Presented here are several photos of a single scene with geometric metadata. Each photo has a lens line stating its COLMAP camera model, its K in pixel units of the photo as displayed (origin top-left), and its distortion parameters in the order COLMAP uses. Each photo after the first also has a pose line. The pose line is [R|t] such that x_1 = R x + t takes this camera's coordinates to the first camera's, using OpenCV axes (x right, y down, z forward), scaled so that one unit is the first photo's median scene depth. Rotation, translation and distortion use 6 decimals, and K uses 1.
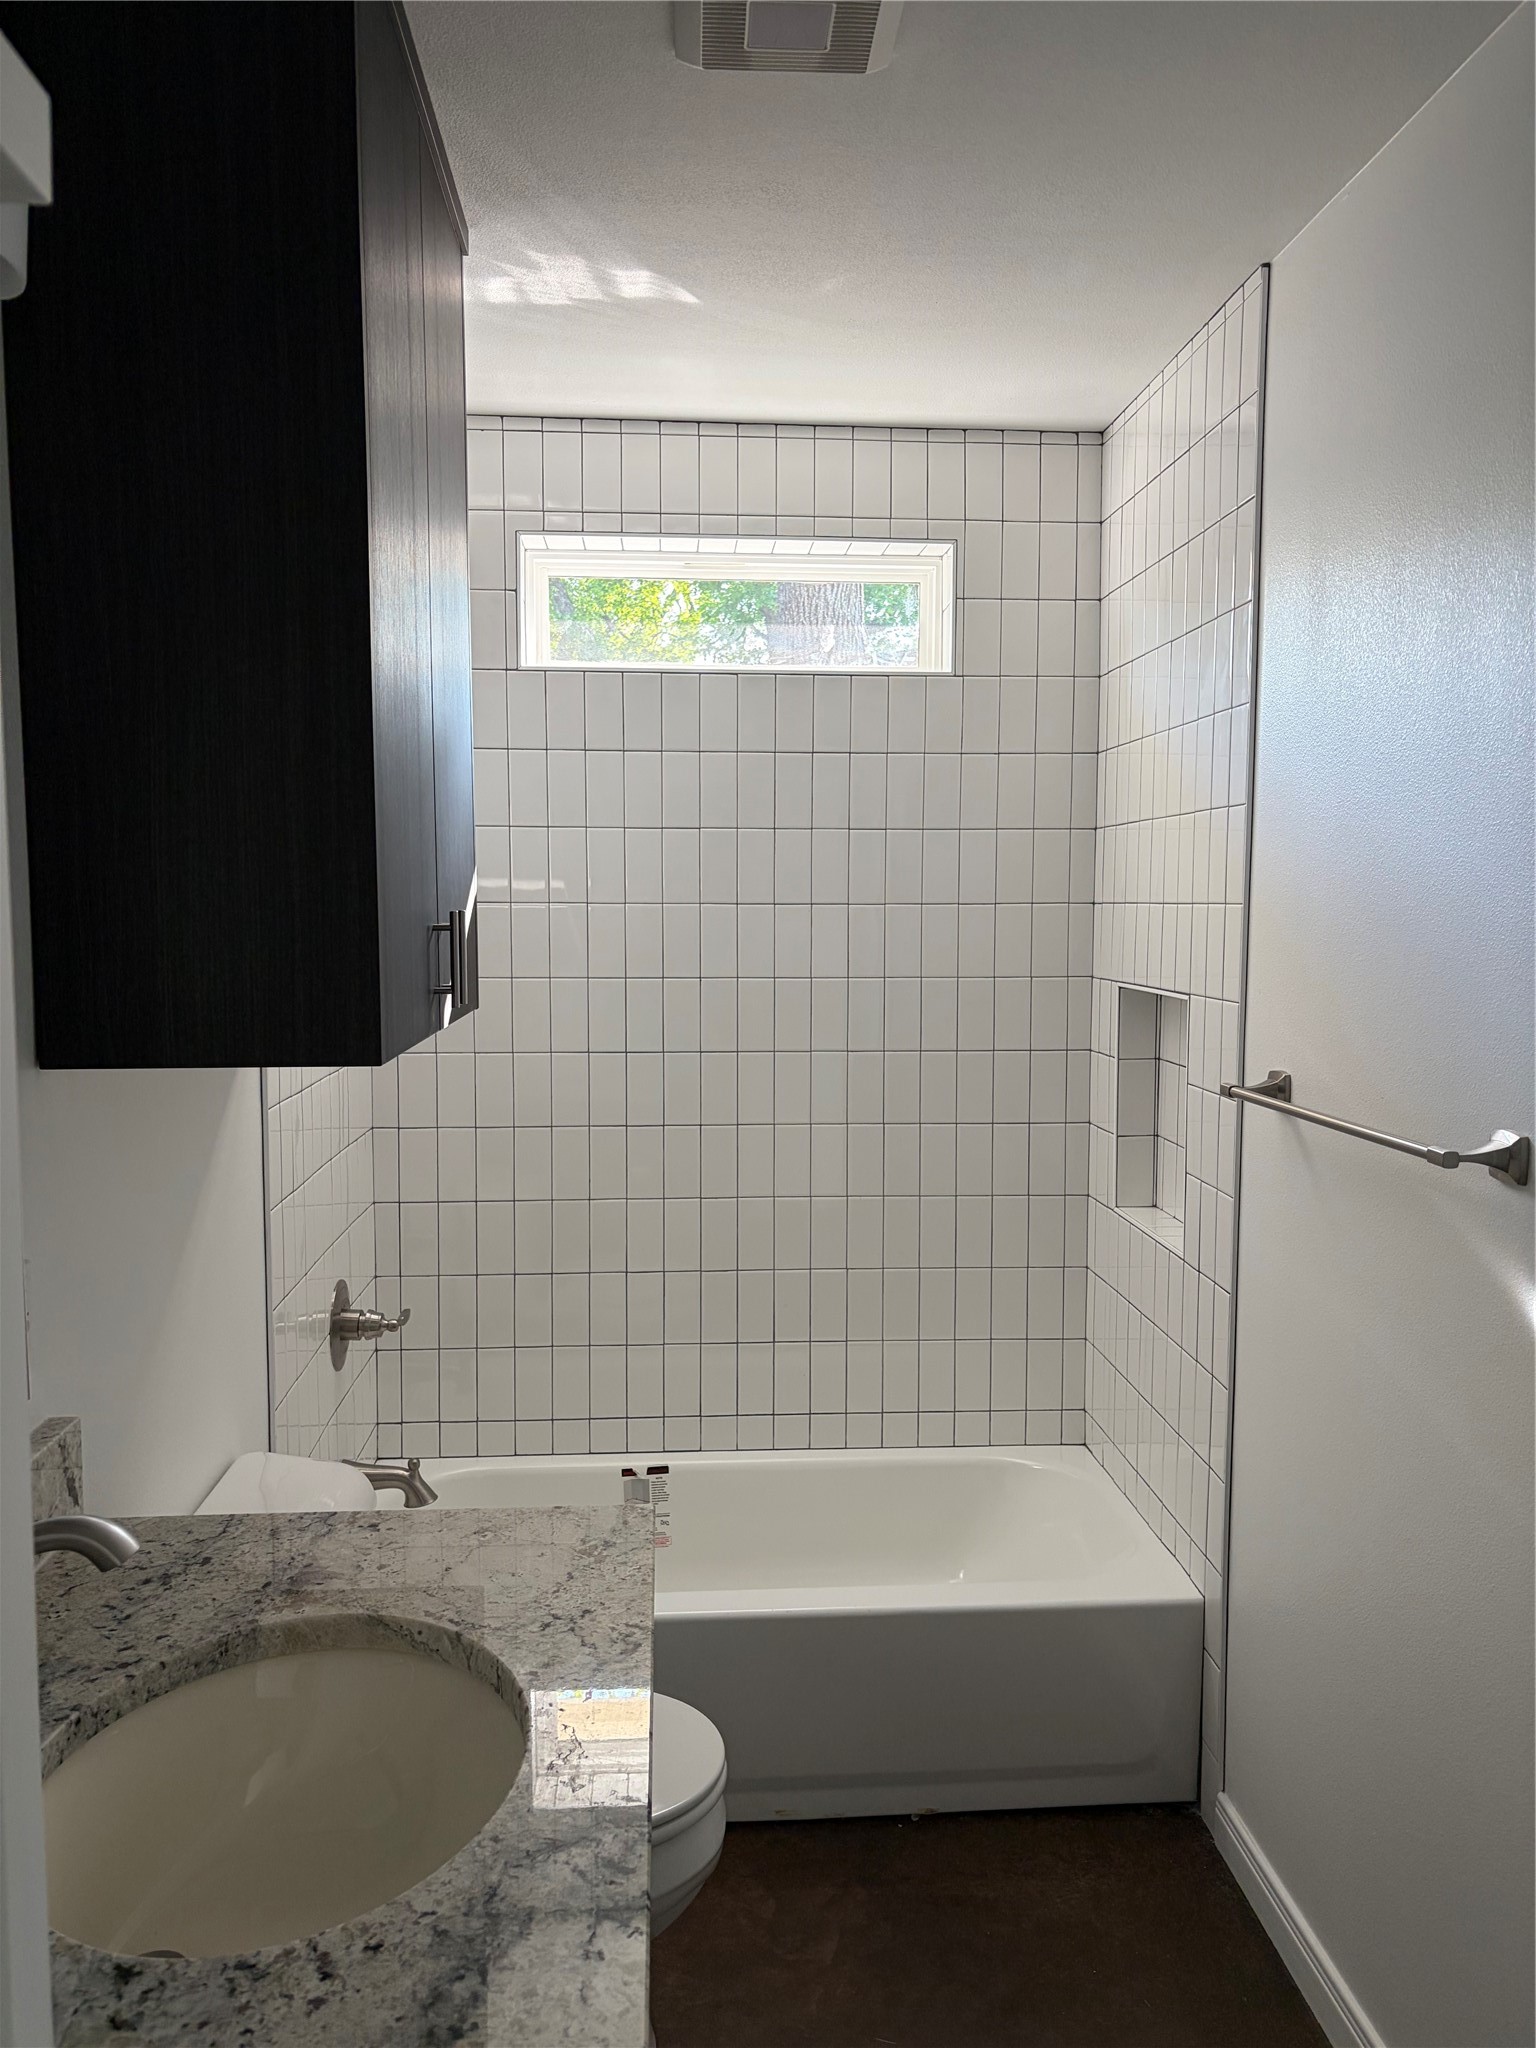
lens RADIAL K [[1539.8, 0, 768.4], [0, 1539.8, 1030.0], [0, 0, 1]] dist [0.041165, -0.044851]
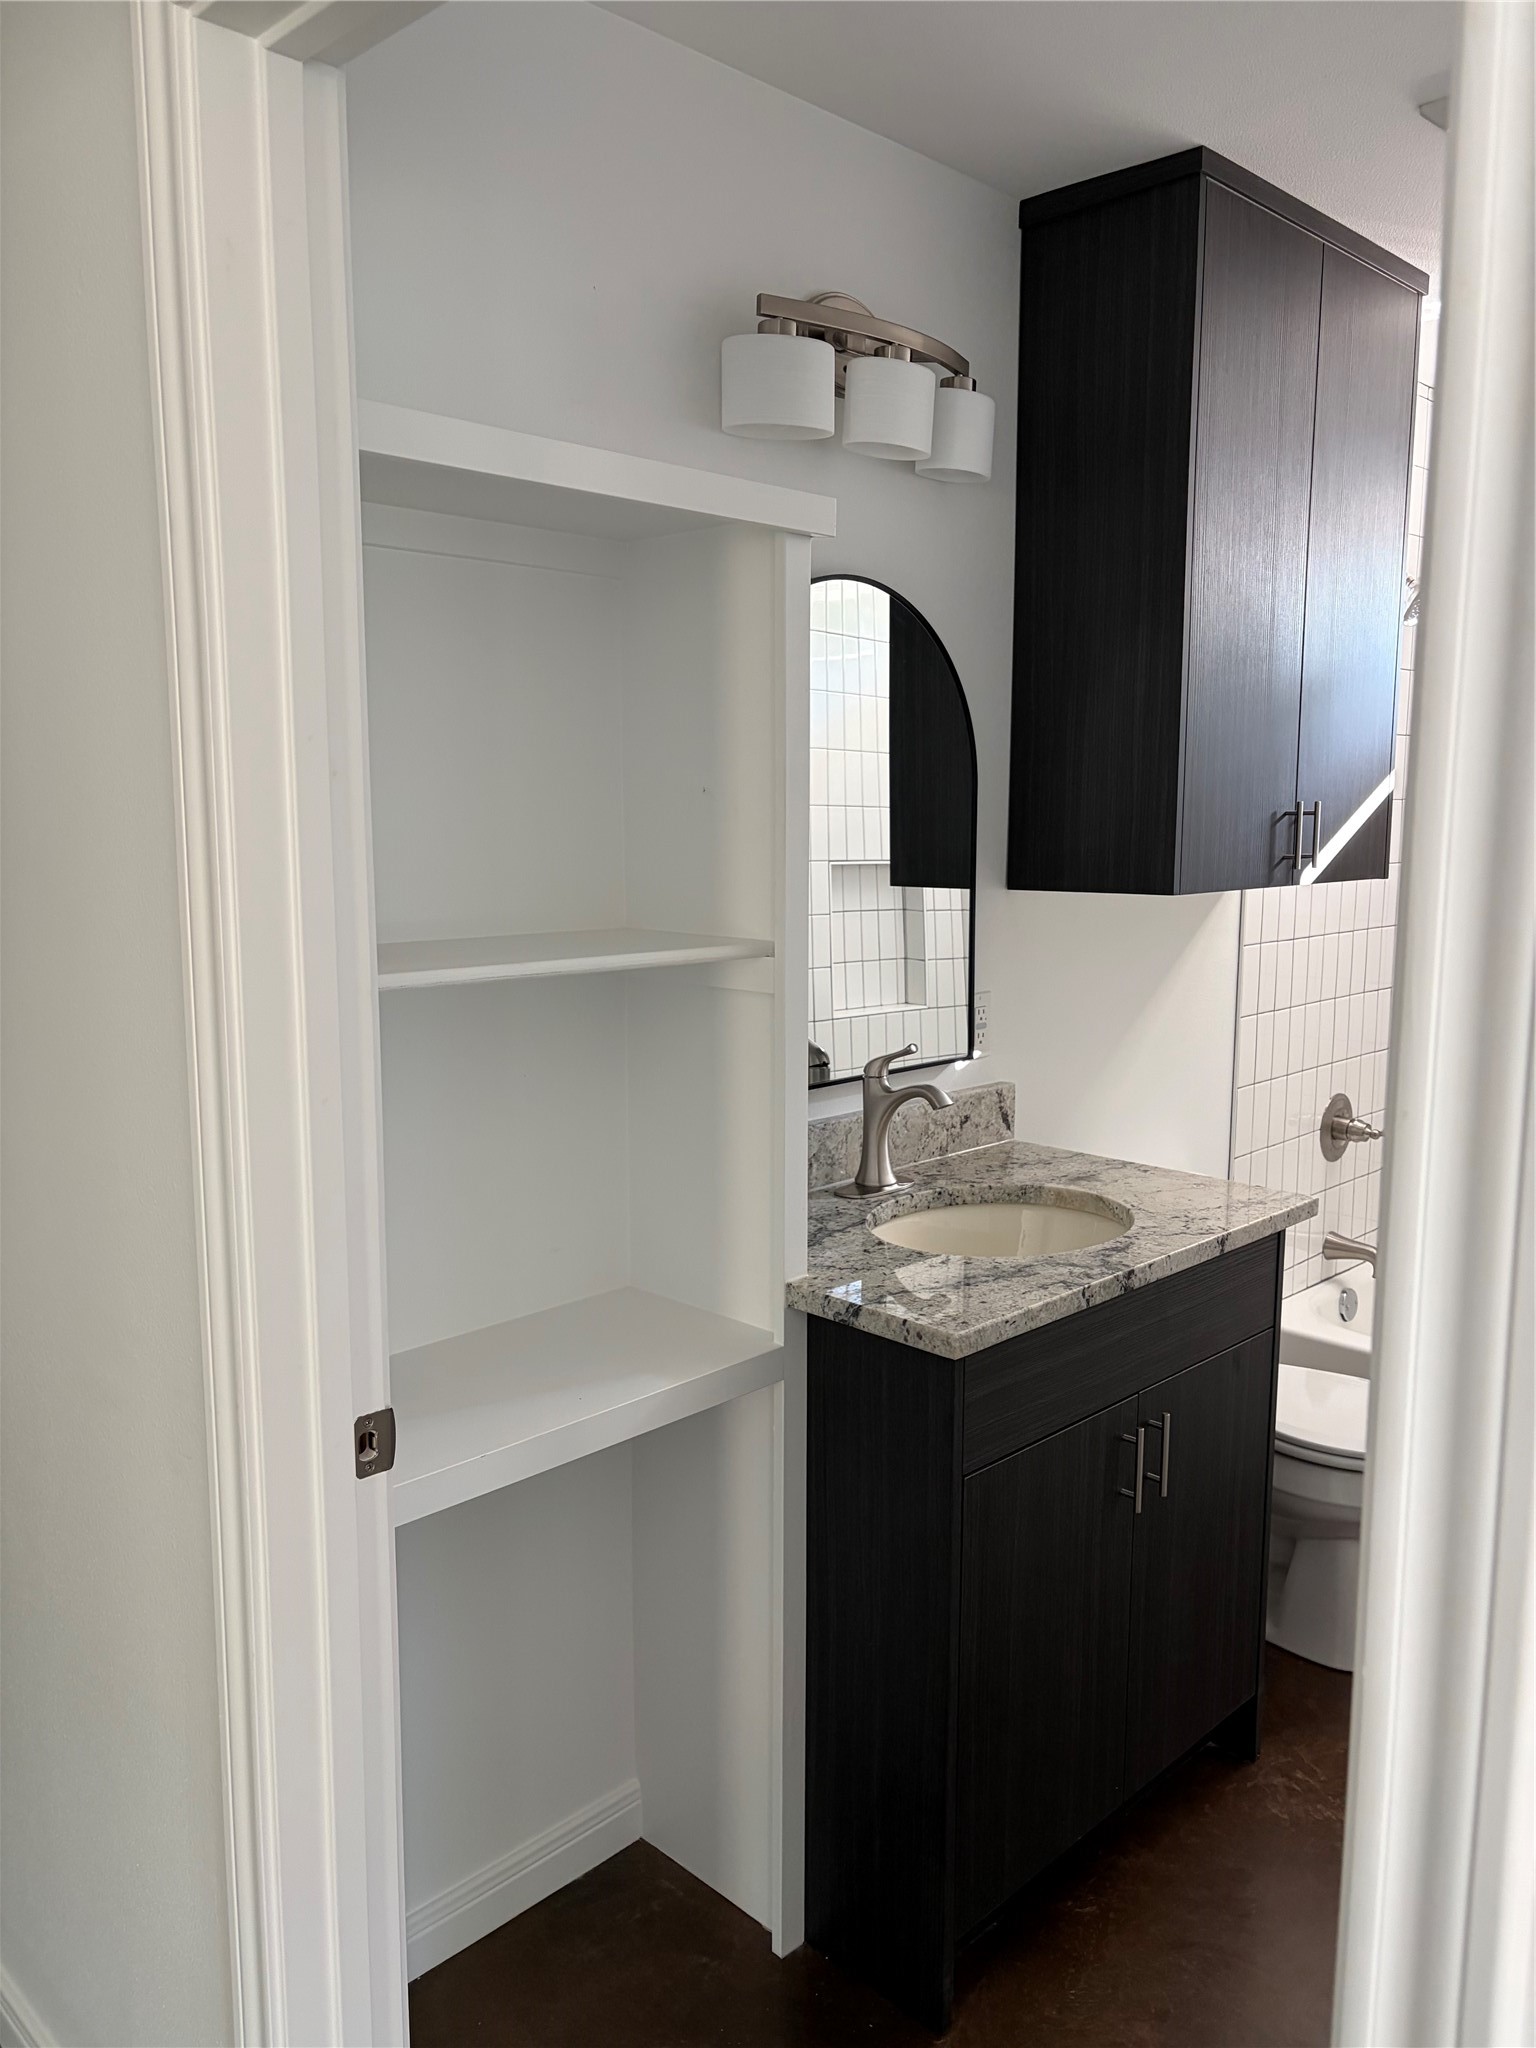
lens RADIAL K [[1539.8, 0, 763.0], [0, 1539.8, 1021.8], [0, 0, 1]] dist [0.041165, -0.044851]
pose [[0.659489, 0.105688, -0.744247, 0.742075], [-0.062132, 0.994343, 0.086147, 0.044334], [0.749142, -0.010571, 0.662325, -0.439783]]
